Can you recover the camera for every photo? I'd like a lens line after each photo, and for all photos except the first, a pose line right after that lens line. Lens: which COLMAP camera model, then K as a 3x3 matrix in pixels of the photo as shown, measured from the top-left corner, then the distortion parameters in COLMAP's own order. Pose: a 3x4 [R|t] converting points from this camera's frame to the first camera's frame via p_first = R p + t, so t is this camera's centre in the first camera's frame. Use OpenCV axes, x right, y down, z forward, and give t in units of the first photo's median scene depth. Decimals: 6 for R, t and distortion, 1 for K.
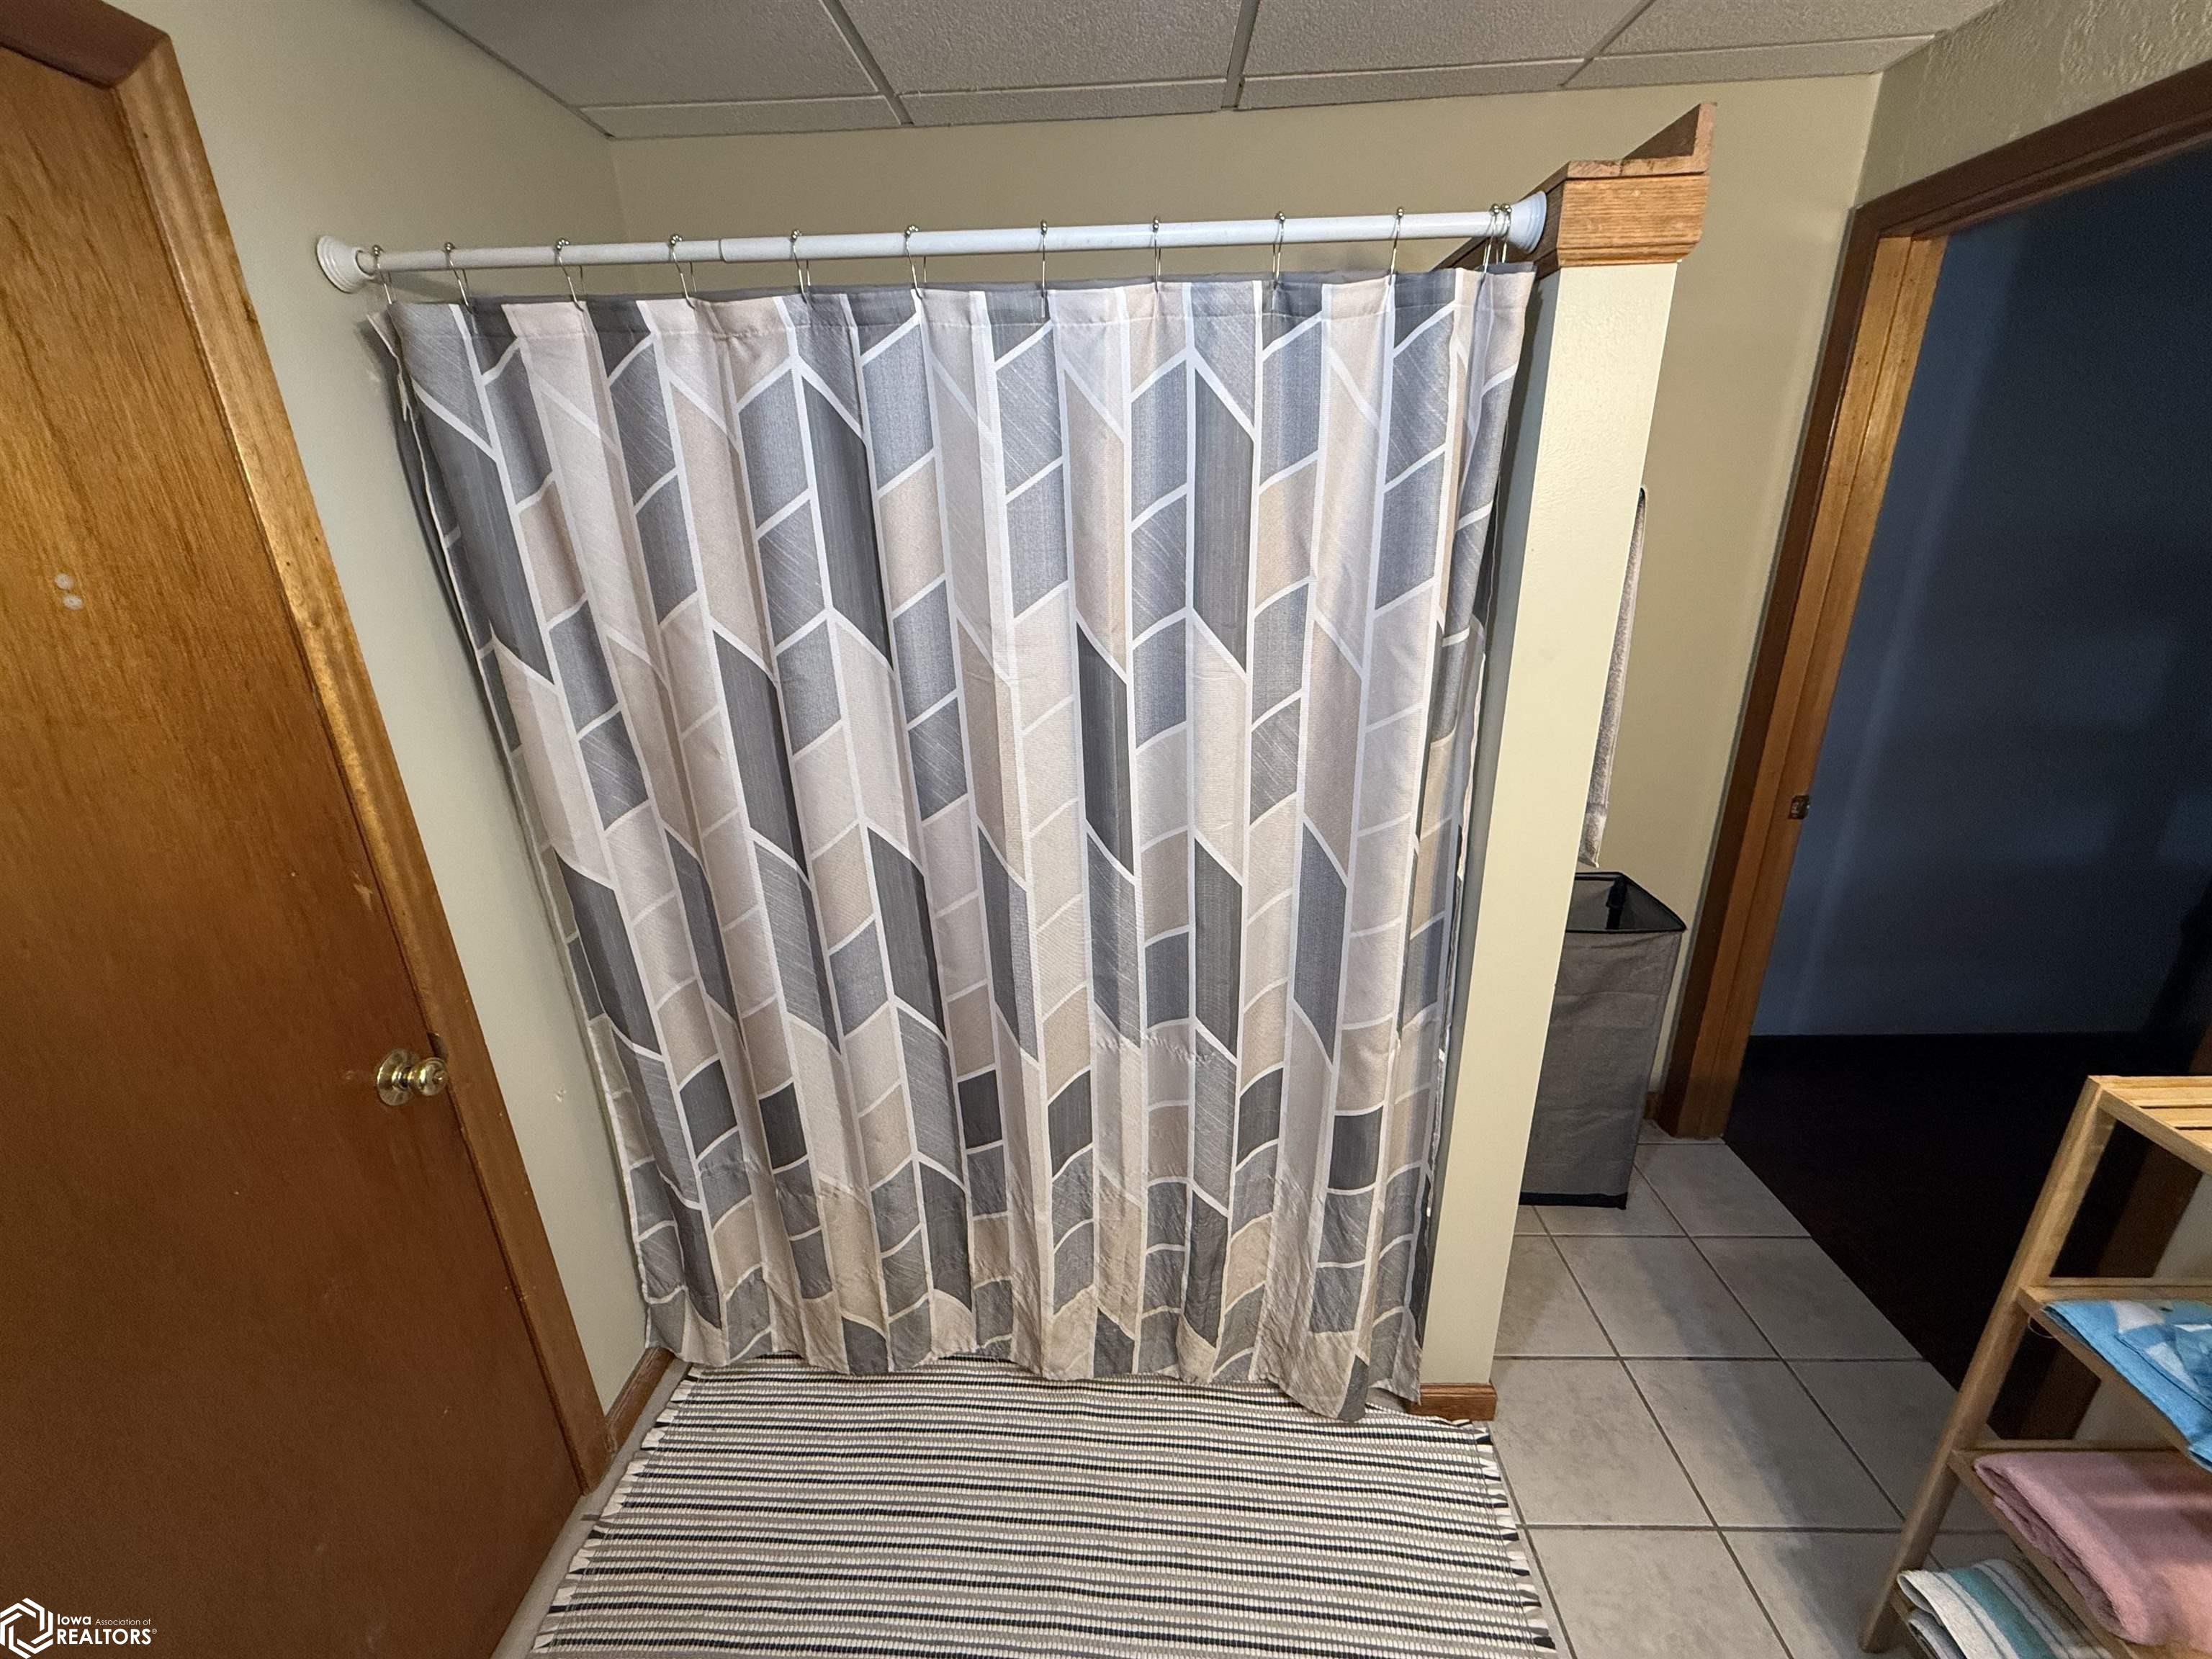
lens RADIAL K [[880.3, 0, 1111.6], [0, 880.3, 830.3], [0, 0, 1]] dist [0.001384, -0.000326]
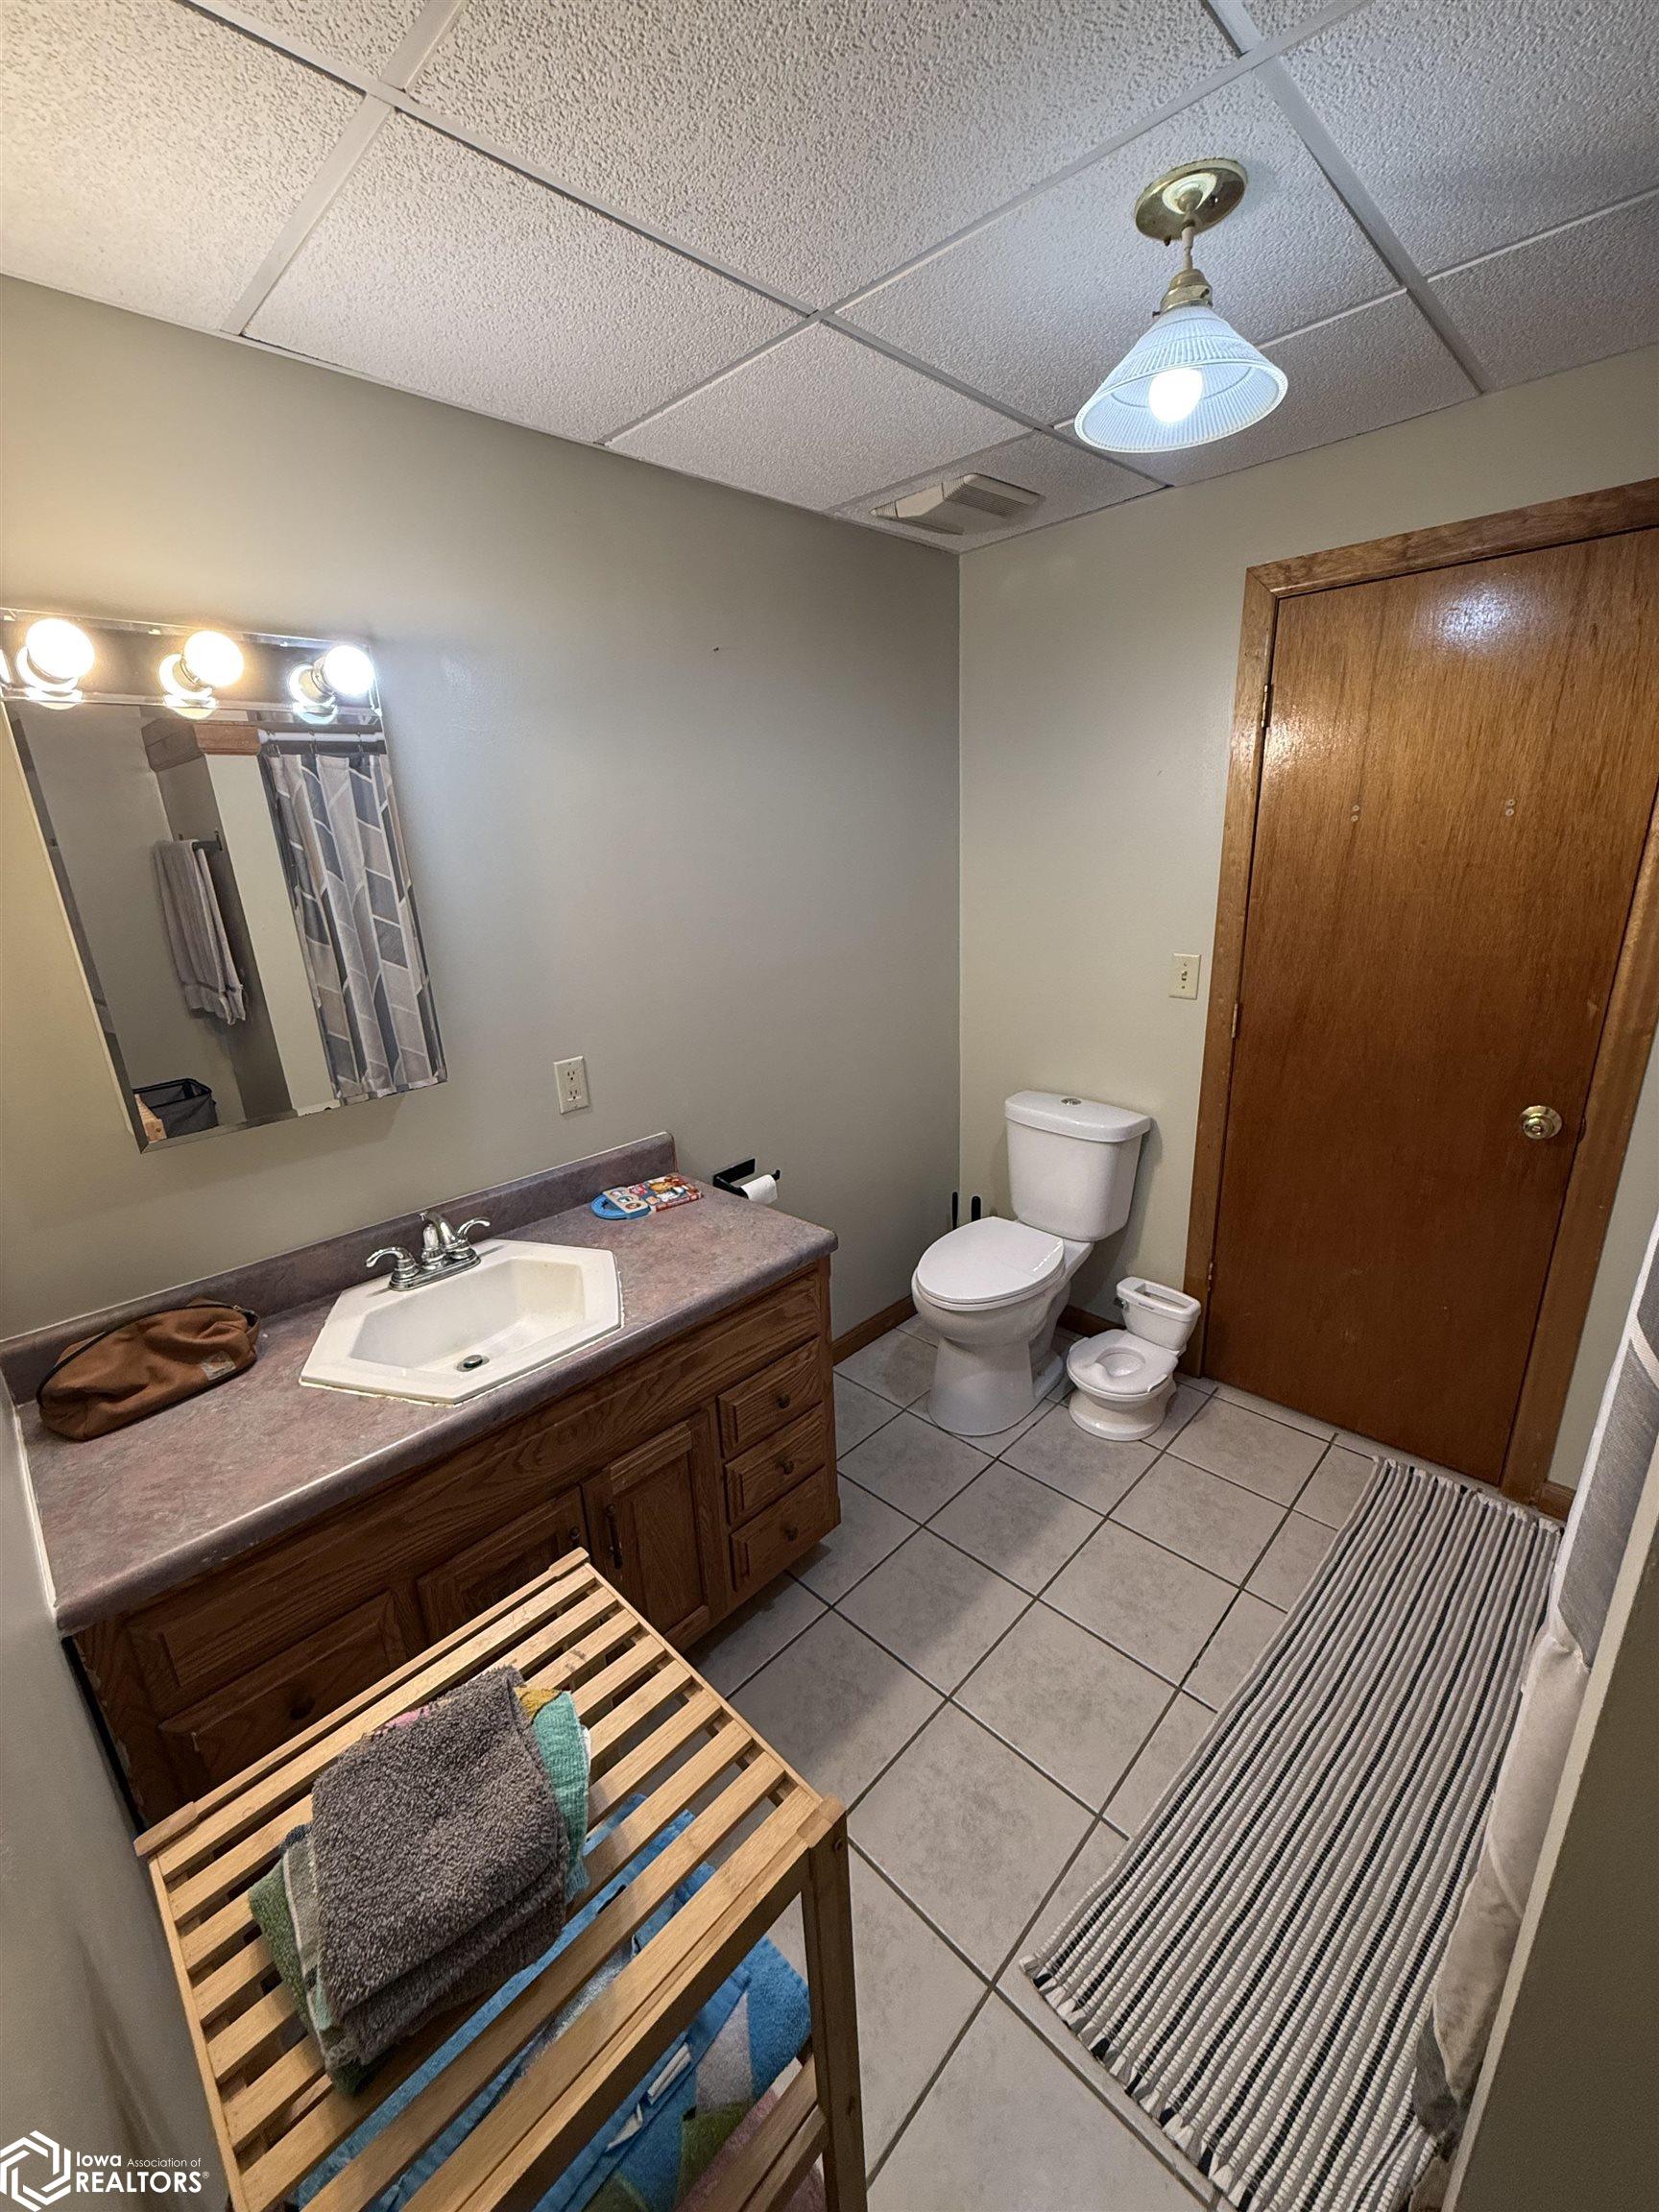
lens RADIAL K [[880.3, 0, 836.2], [0, 880.3, 1101.8], [0, 0, 1]] dist [0.001384, -0.000326]
pose [[-0.668704, 0.282512, -0.687766, 1.076433], [-0.189562, 0.829657, 0.525105, -0.329680], [0.718958, 0.481514, -0.501241, 0.829762]]
